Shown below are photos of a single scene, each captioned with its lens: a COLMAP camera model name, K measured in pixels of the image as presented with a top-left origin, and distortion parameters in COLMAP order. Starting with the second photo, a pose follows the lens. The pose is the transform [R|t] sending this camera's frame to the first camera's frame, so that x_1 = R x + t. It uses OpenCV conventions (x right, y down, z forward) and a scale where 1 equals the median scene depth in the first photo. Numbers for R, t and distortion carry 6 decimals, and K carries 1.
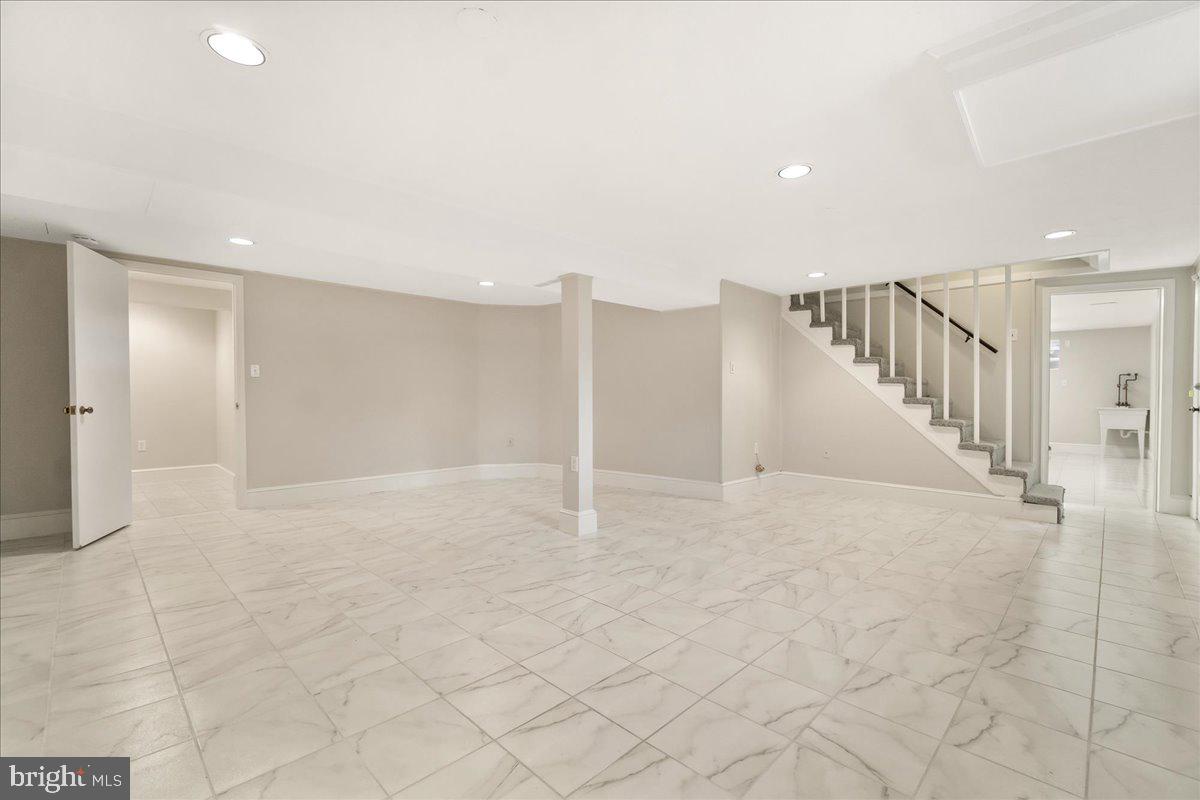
lens RADIAL K [[521.3, 0, 600.0], [0, 521.3, 400.0], [0, 0, 1]] dist [0.000850, 0.000169]
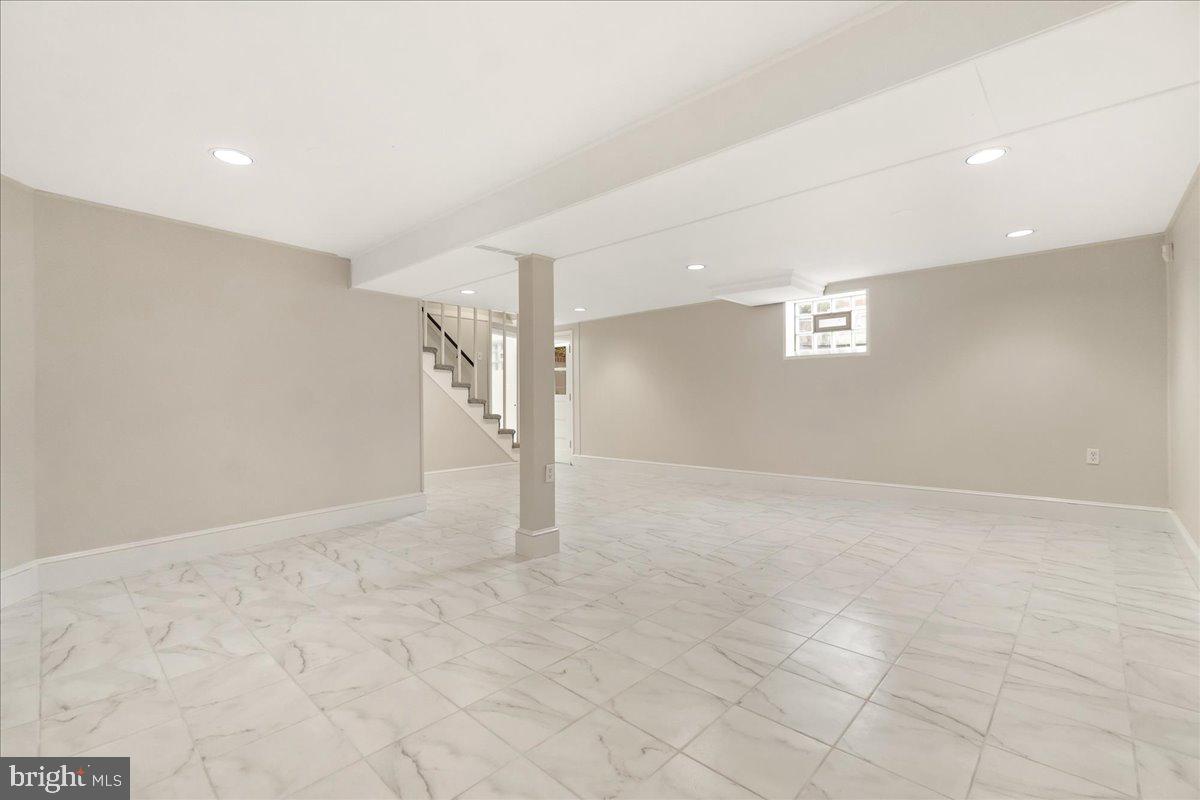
lens RADIAL K [[521.3, 0, 600.0], [0, 521.3, 400.0], [0, 0, 1]] dist [0.000850, 0.000169]
pose [[-0.031582, -0.006723, 0.999479, -1.062594], [0.015481, 0.999854, 0.007214, -0.008291], [-0.999381, 0.015701, -0.031473, 1.070155]]
